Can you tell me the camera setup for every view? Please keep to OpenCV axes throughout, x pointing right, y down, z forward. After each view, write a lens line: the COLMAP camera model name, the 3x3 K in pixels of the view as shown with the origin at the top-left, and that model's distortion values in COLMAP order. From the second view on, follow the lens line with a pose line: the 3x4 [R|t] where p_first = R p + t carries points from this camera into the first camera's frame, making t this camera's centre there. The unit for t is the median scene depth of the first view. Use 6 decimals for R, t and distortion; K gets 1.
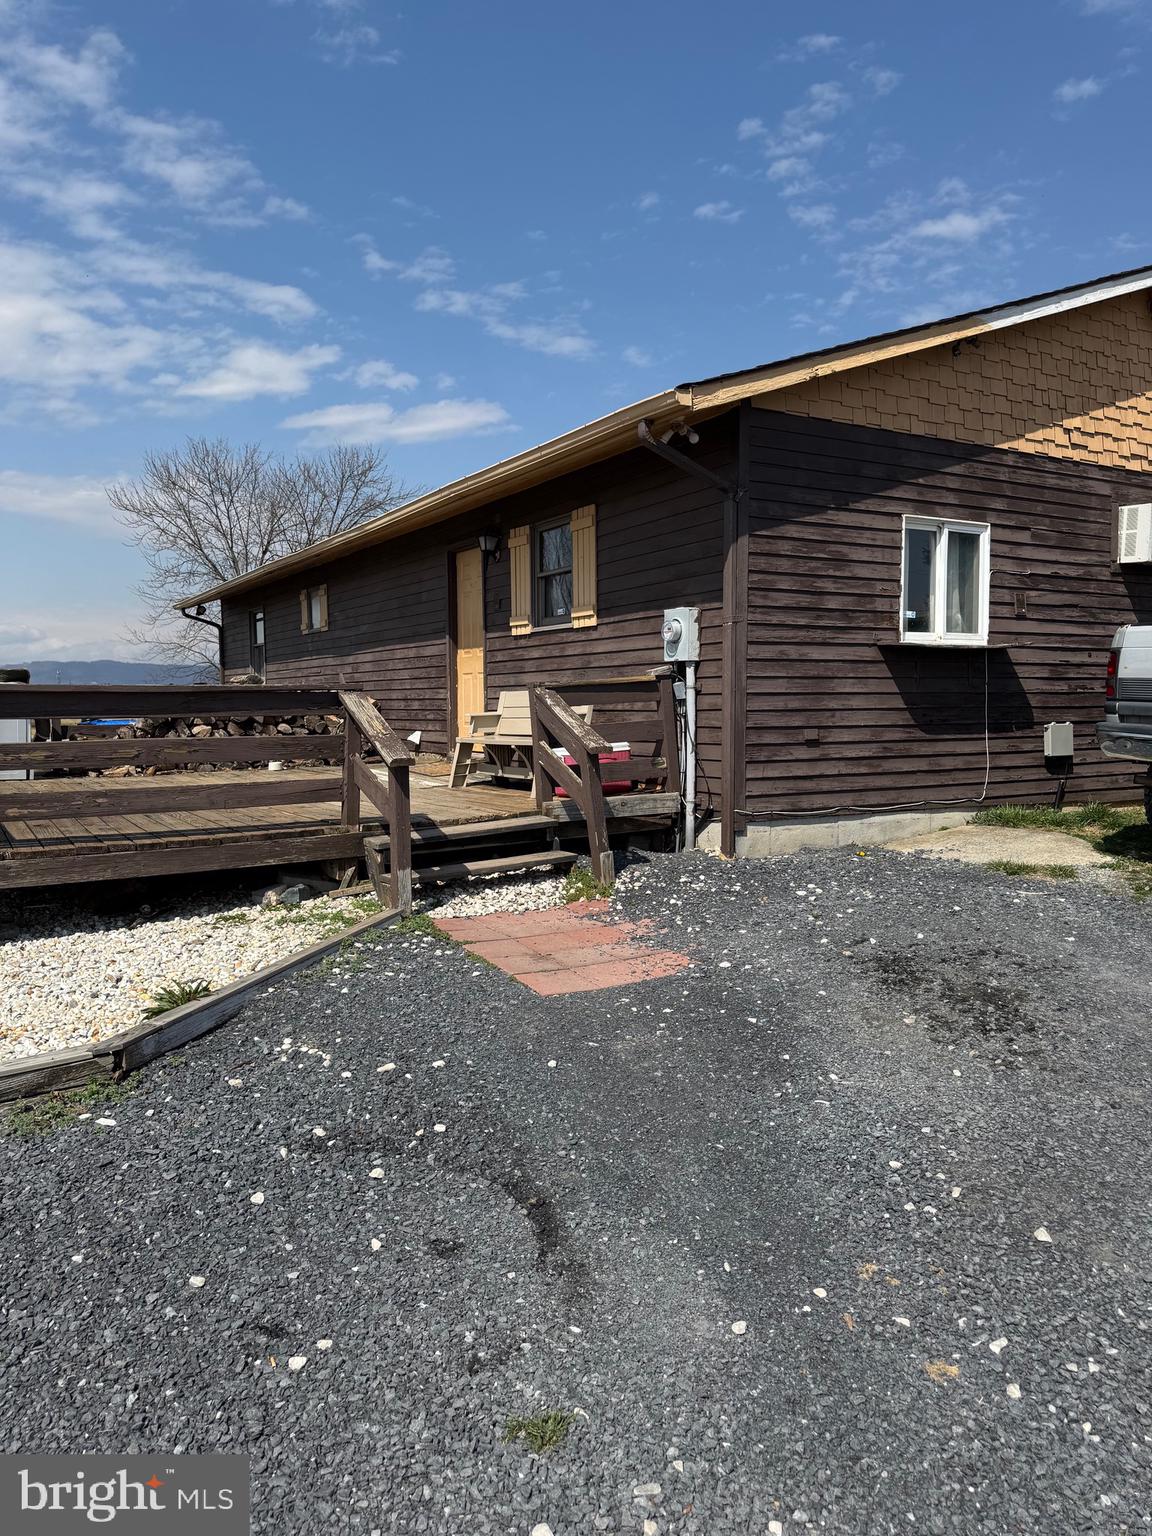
lens RADIAL K [[1076.6, 0, 577.9], [0, 1076.6, 785.5], [0, 0, 1]] dist [-0.001642, 0.038526]
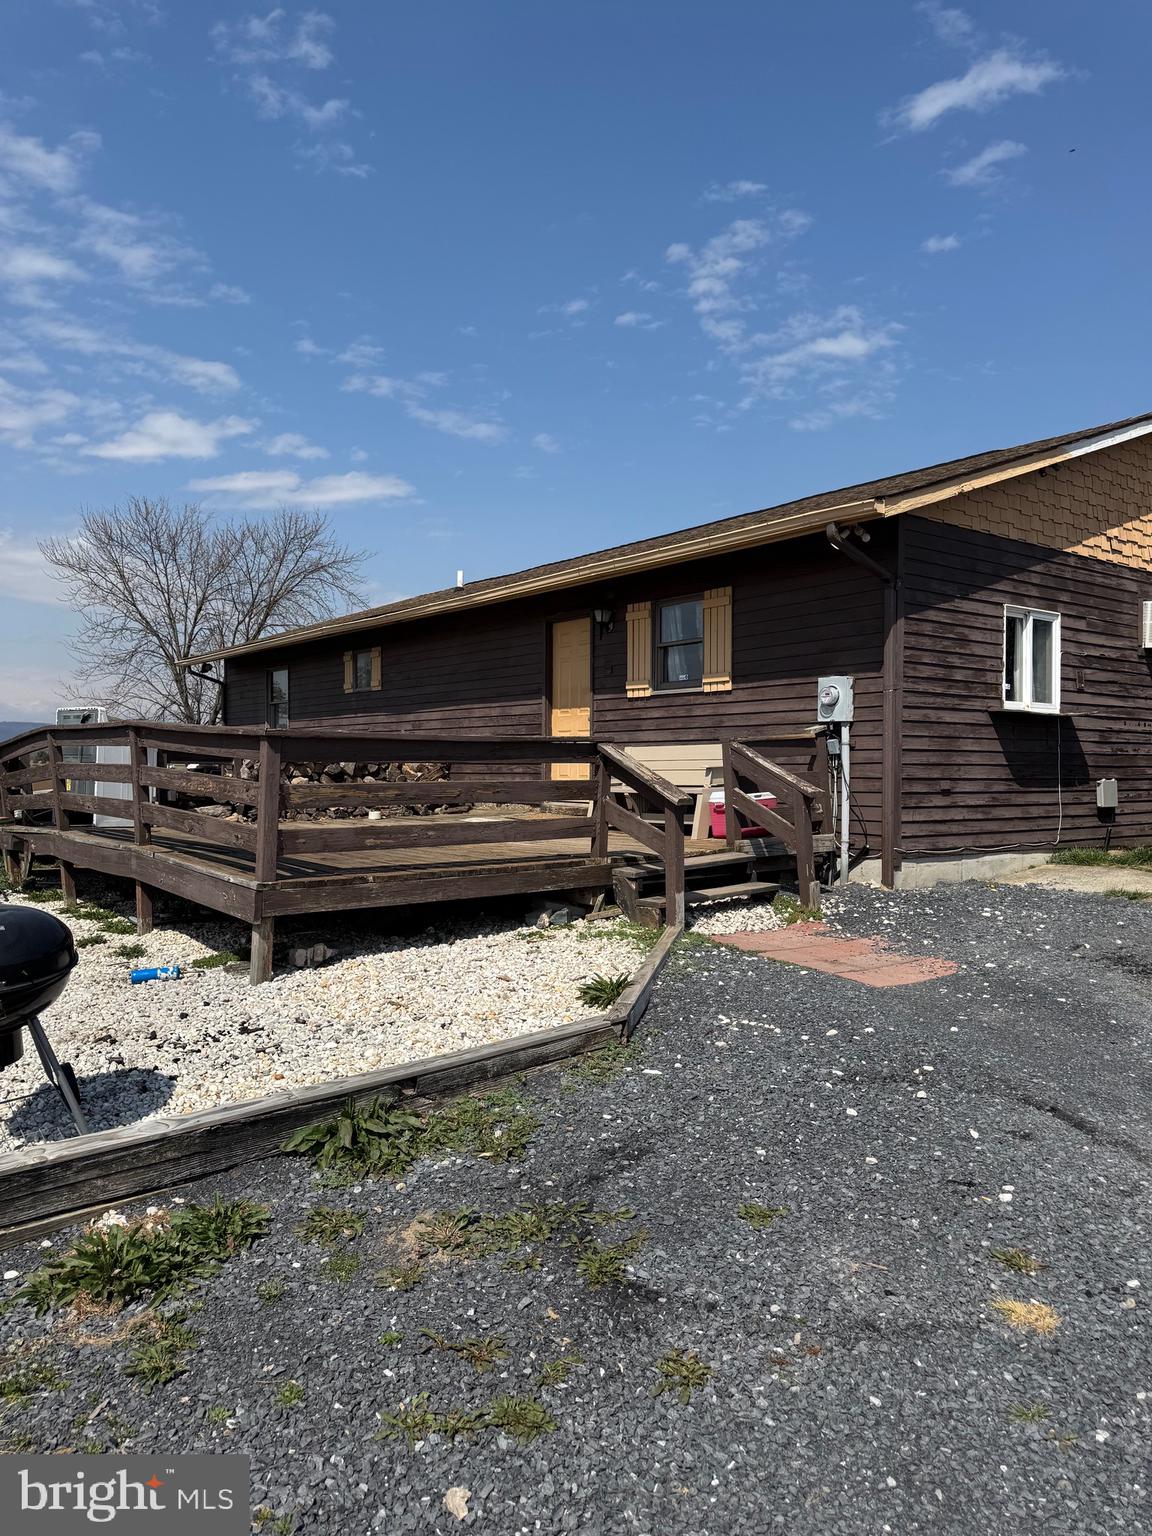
lens RADIAL K [[1030.9, 0, 576.0], [0, 1030.9, 768.0], [0, 0, 1]] dist [0.025904, -0.000794]
pose [[0.994284, 0.013169, 0.105955, -0.253062], [-0.005422, 0.997312, -0.073068, 0.015694], [-0.106633, 0.072076, 0.991683, -0.070973]]
